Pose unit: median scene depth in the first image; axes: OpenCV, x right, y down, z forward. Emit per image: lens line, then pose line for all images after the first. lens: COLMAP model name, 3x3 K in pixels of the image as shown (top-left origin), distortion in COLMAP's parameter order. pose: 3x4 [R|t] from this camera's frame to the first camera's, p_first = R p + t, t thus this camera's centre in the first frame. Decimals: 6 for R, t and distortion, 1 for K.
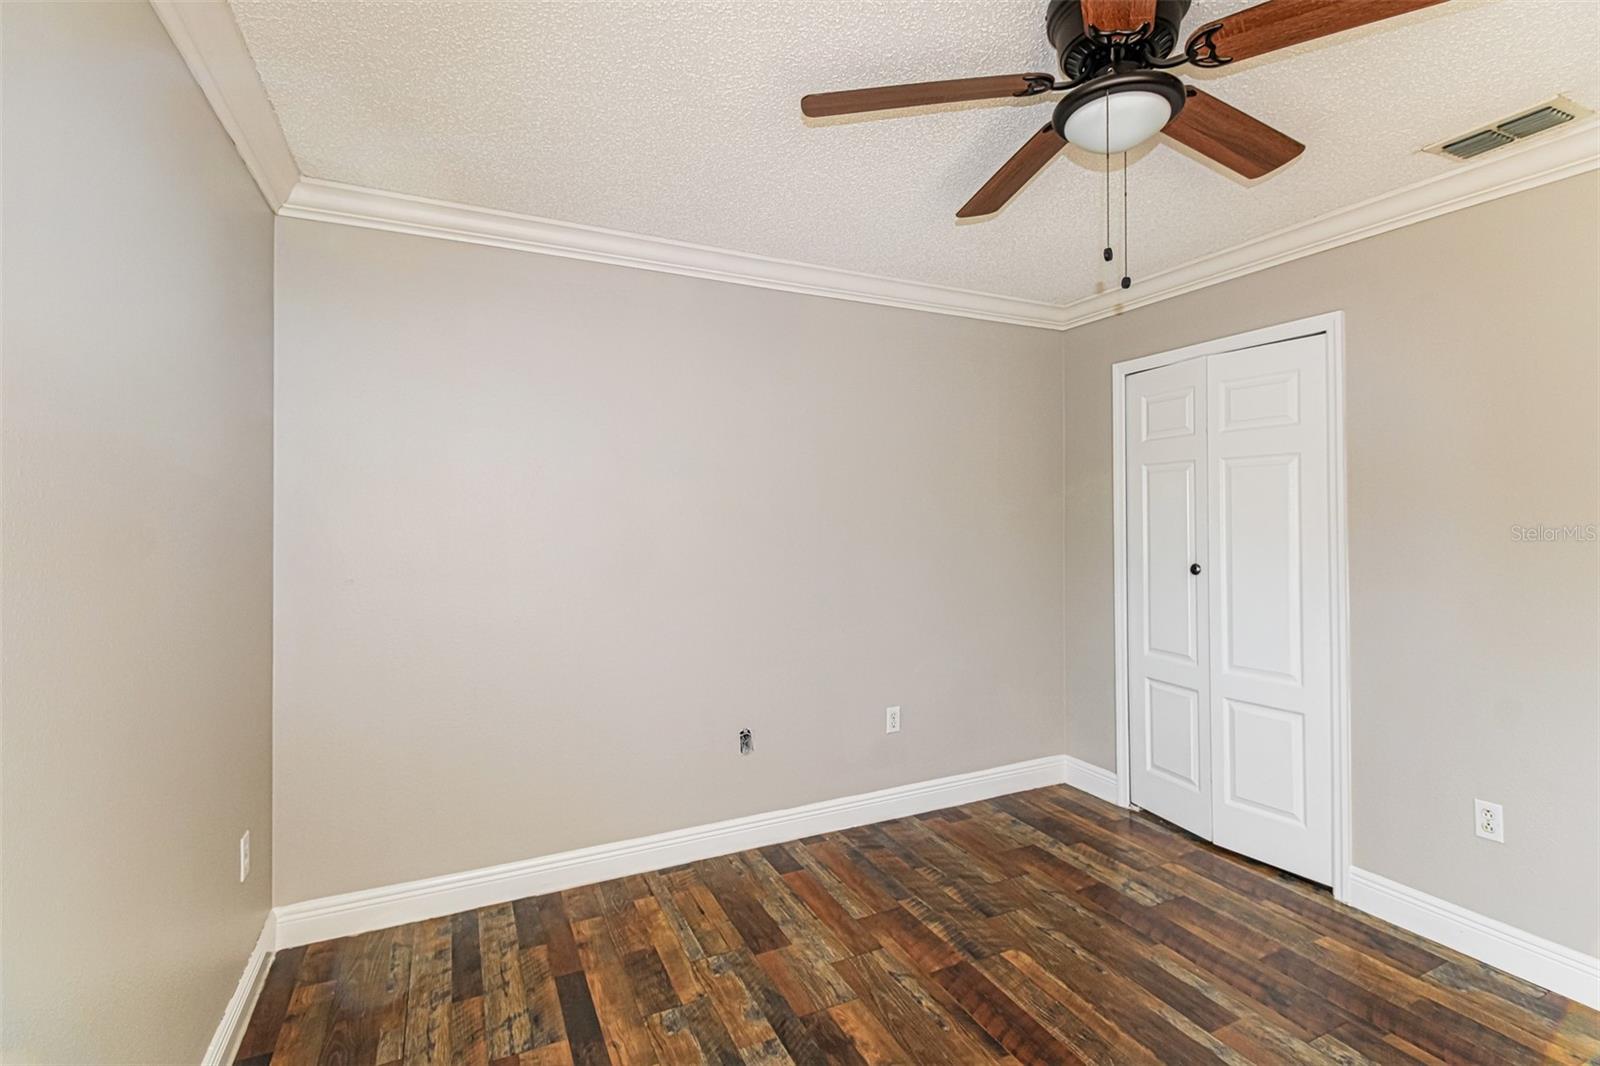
lens RADIAL K [[743.5, 0, 800.1], [0, 743.5, 520.8], [0, 0, 1]] dist [0.000125, -0.001407]
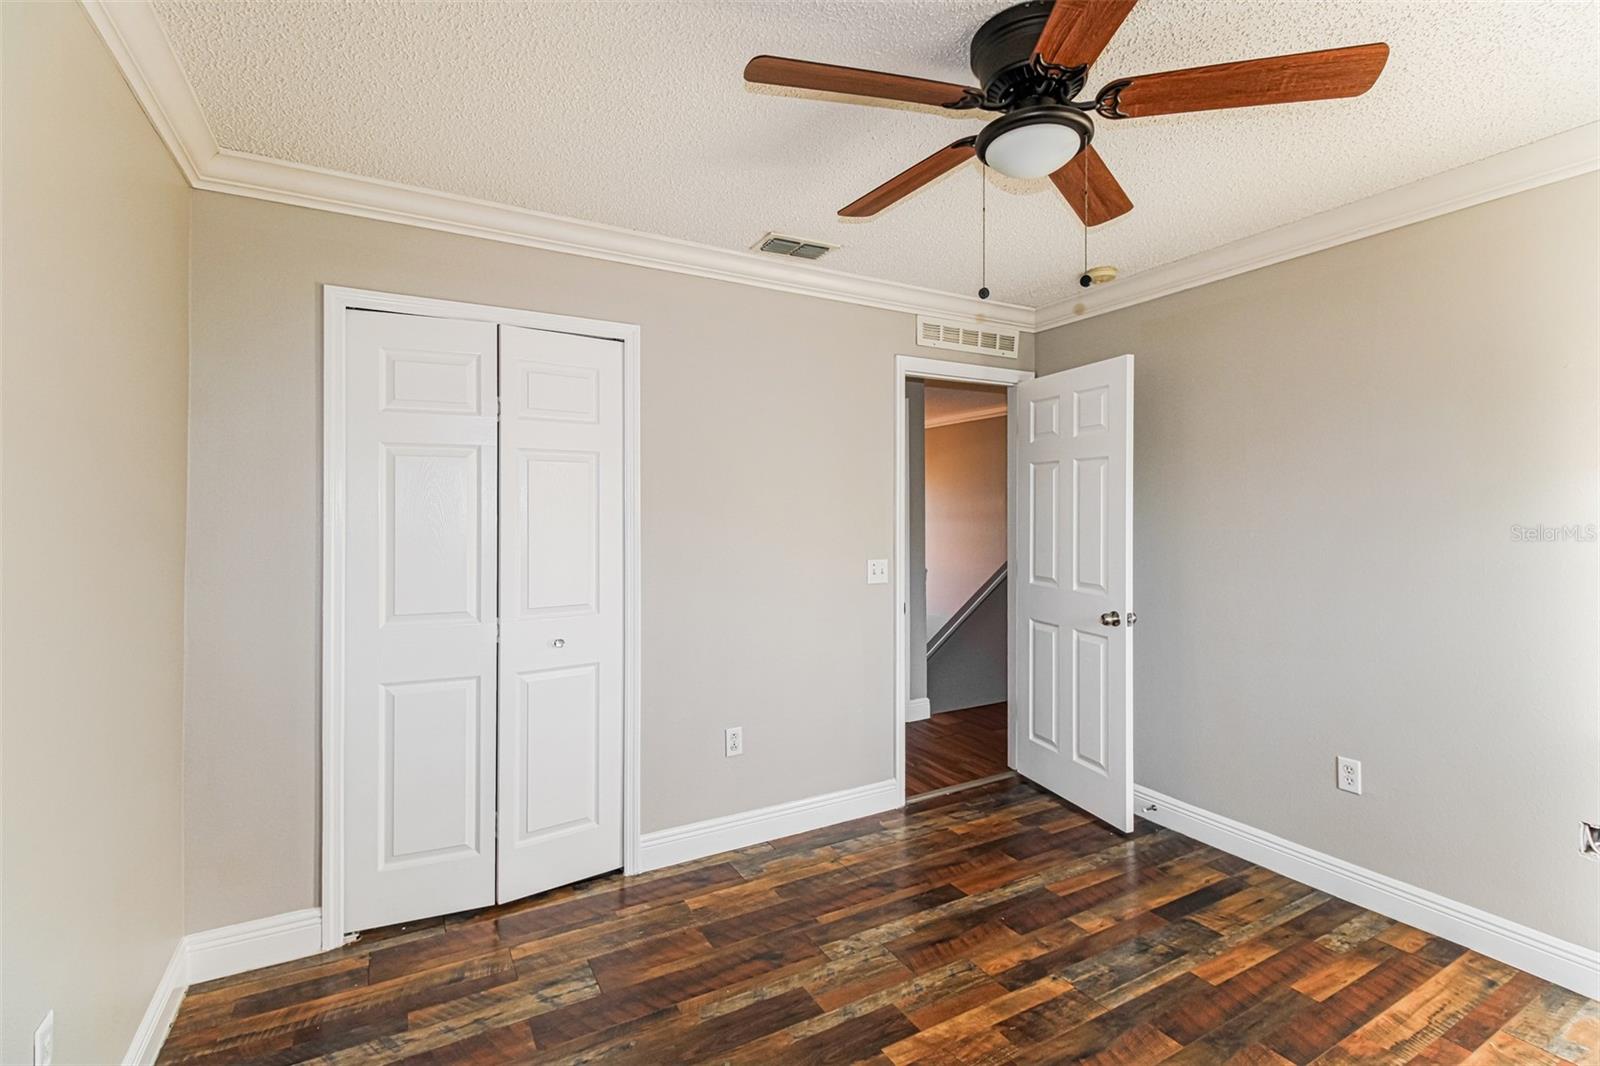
lens RADIAL K [[743.5, 0, 818.3], [0, 743.5, 508.7], [0, 0, 1]] dist [0.000125, -0.001407]
pose [[-0.092060, 0.010838, 0.995694, -0.366613], [0.005552, 0.999931, -0.010371, -0.002660], [-0.995738, 0.004574, -0.092114, 0.824923]]
